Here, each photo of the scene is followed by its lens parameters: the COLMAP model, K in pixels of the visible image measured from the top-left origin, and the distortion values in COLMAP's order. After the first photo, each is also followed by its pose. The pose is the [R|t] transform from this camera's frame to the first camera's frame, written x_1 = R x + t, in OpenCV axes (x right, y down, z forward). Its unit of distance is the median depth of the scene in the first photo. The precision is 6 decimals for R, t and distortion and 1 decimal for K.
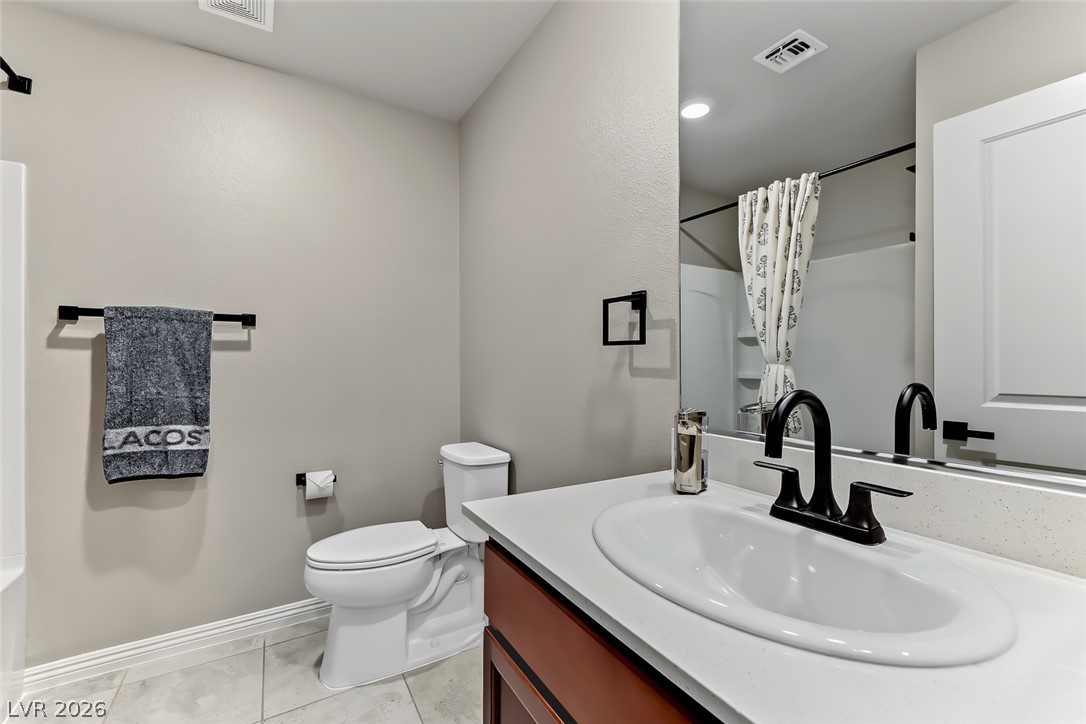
lens RADIAL K [[449.8, 0, 543.0], [0, 449.8, 362.0], [0, 0, 1]] dist [0.000388, -0.008588]
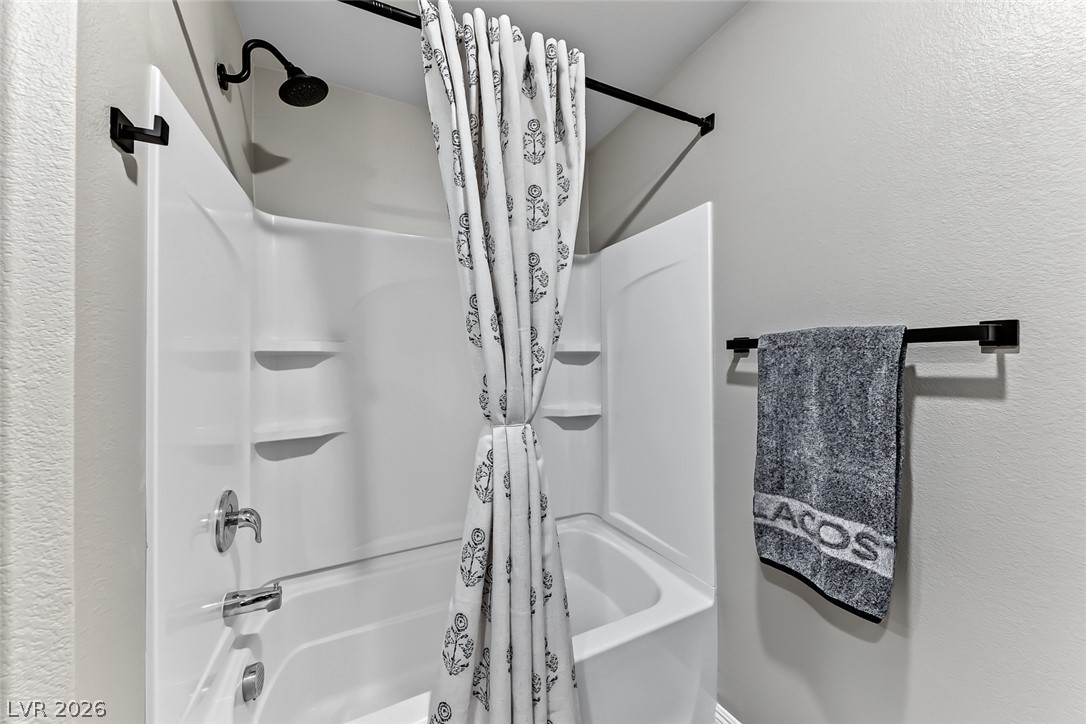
lens RADIAL K [[382.4, 0, 539.3], [0, 382.4, 357.6], [0, 0, 1]] dist [0.003020, 0.000053]
pose [[-0.097445, -0.009496, -0.995196, -0.248797], [0.006149, 0.999930, -0.010143, -0.078094], [0.995222, -0.007108, -0.097380, 0.654165]]
